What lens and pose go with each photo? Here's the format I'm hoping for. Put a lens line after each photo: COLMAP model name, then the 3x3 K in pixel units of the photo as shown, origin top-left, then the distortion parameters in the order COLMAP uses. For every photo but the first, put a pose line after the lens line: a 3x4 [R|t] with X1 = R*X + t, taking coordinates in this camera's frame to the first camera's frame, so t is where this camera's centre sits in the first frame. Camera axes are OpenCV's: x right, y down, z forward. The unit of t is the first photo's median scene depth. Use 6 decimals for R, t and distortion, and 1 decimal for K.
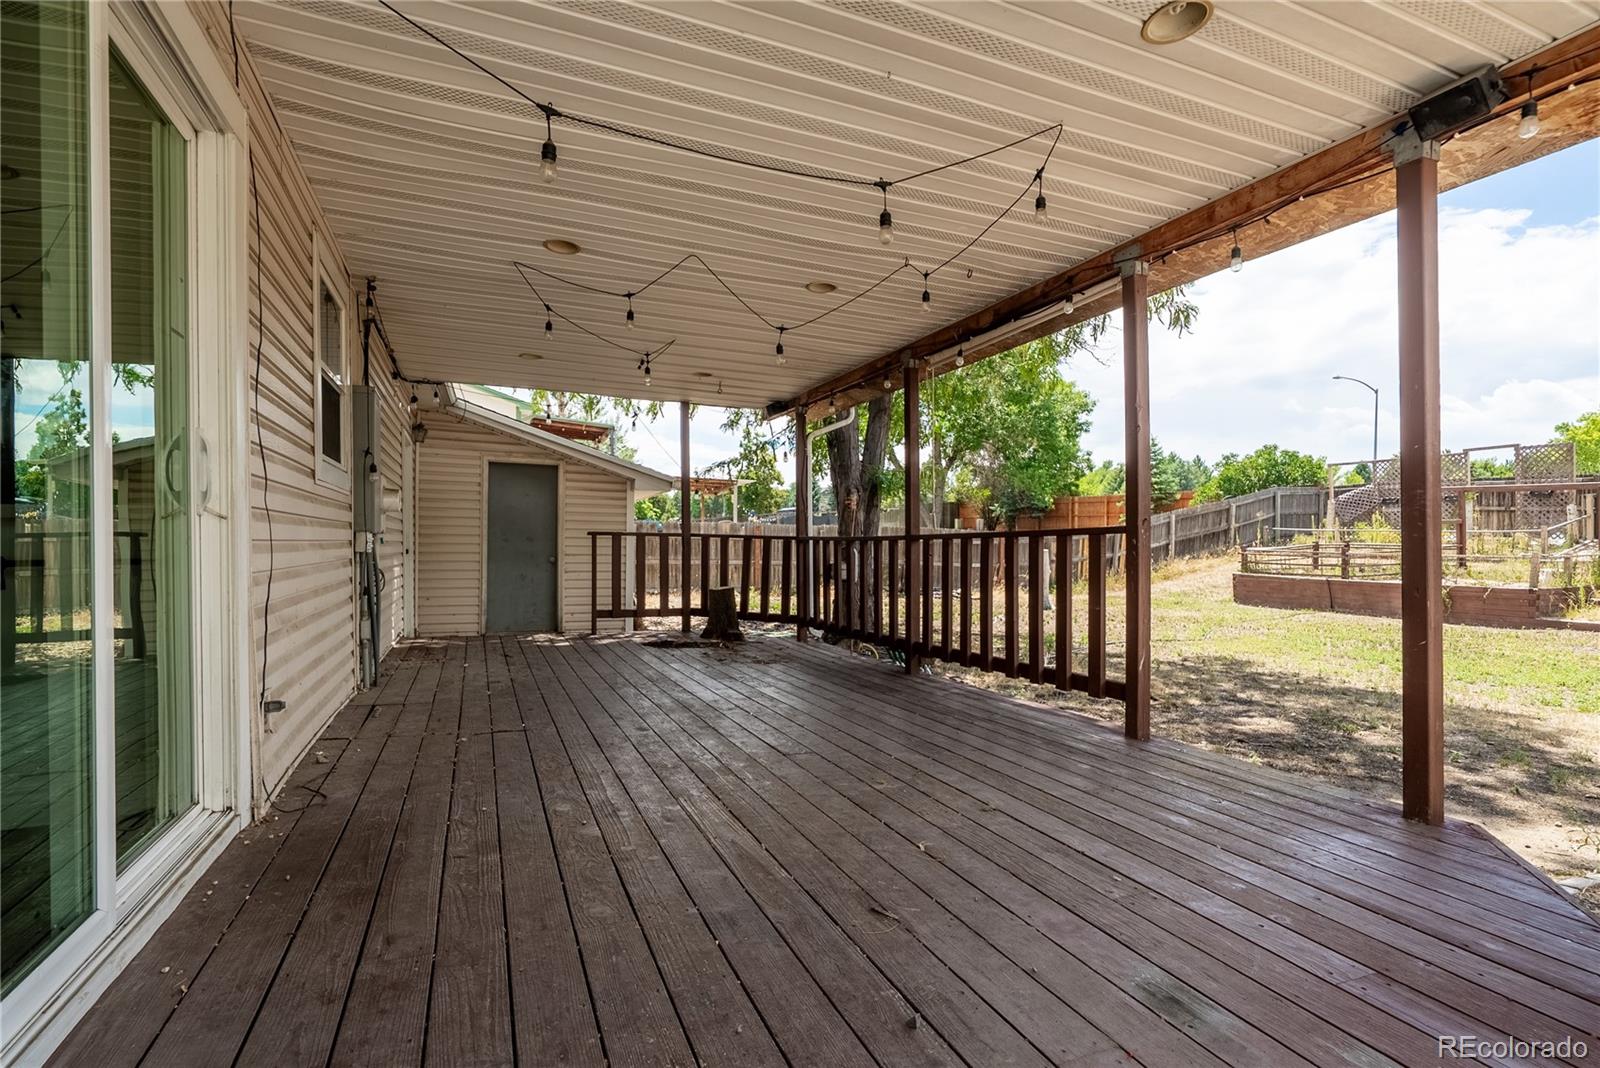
lens RADIAL K [[768.8, 0, 802.0], [0, 768.8, 539.7], [0, 0, 1]] dist [-0.000237, 0.001411]
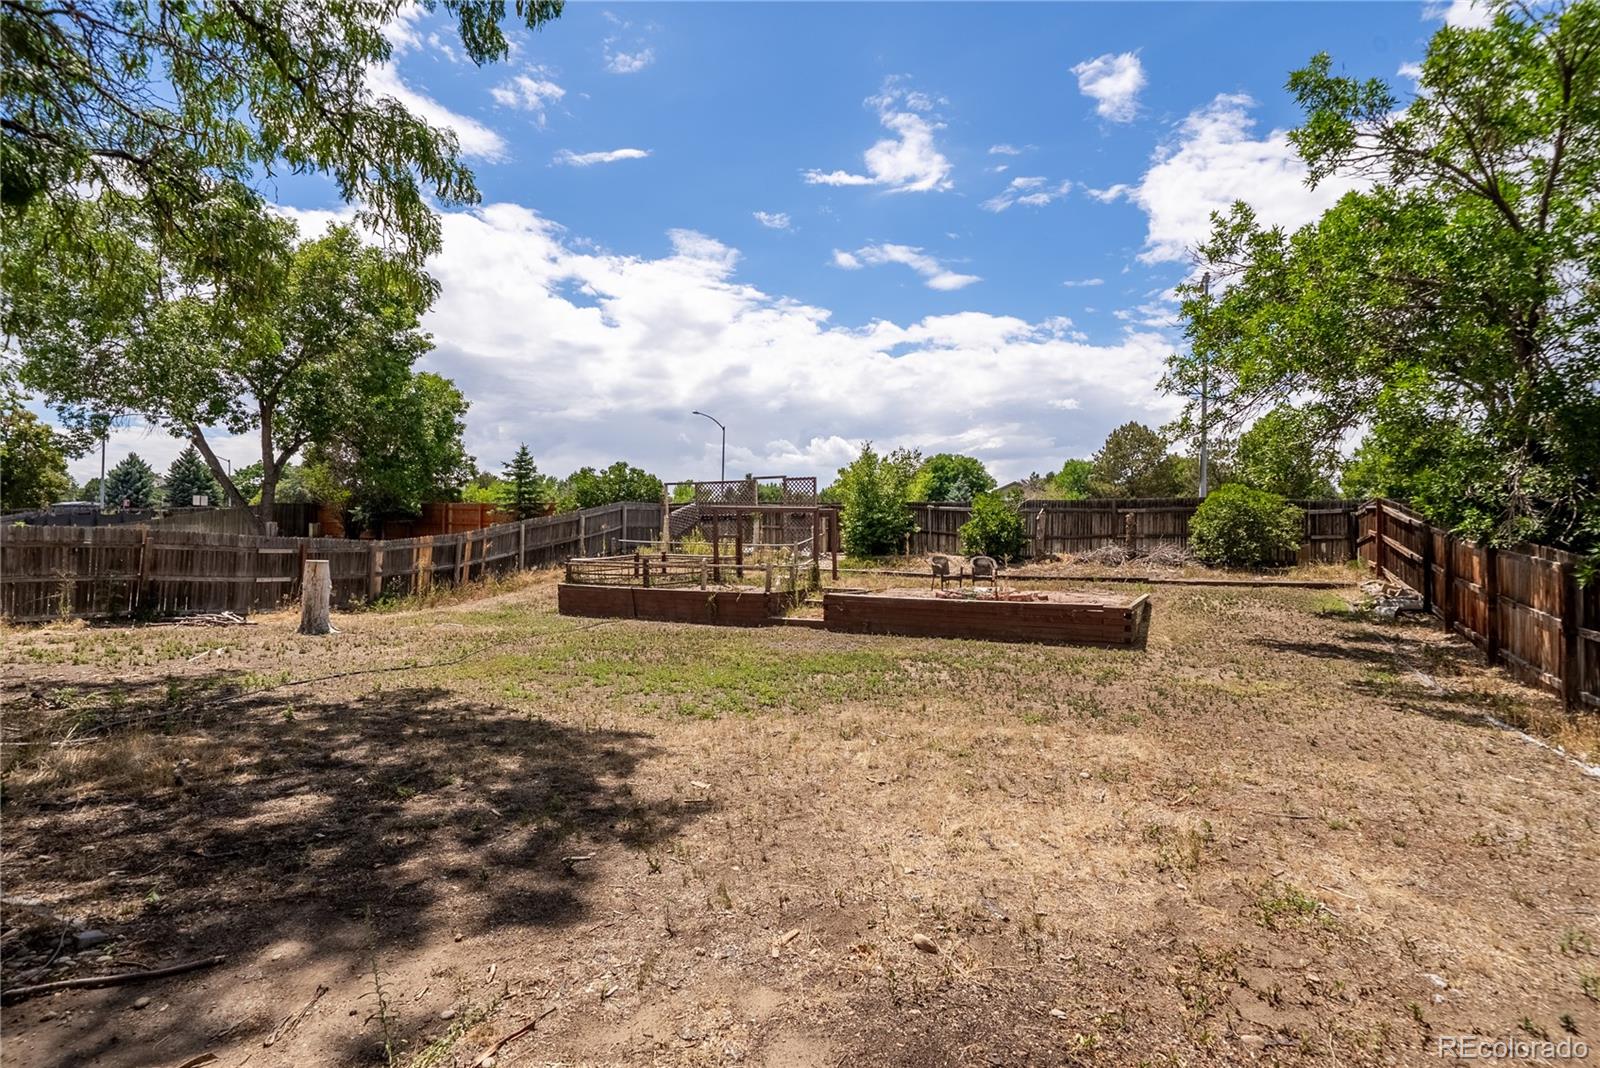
lens RADIAL K [[768.8, 0, 796.9], [0, 768.8, 541.1], [0, 0, 1]] dist [-0.000237, 0.001411]
pose [[0.757706, 0.015744, 0.652406, 0.104311], [-0.008380, 0.999861, -0.014397, -0.000081], [-0.652542, 0.005441, 0.757733, 0.032541]]
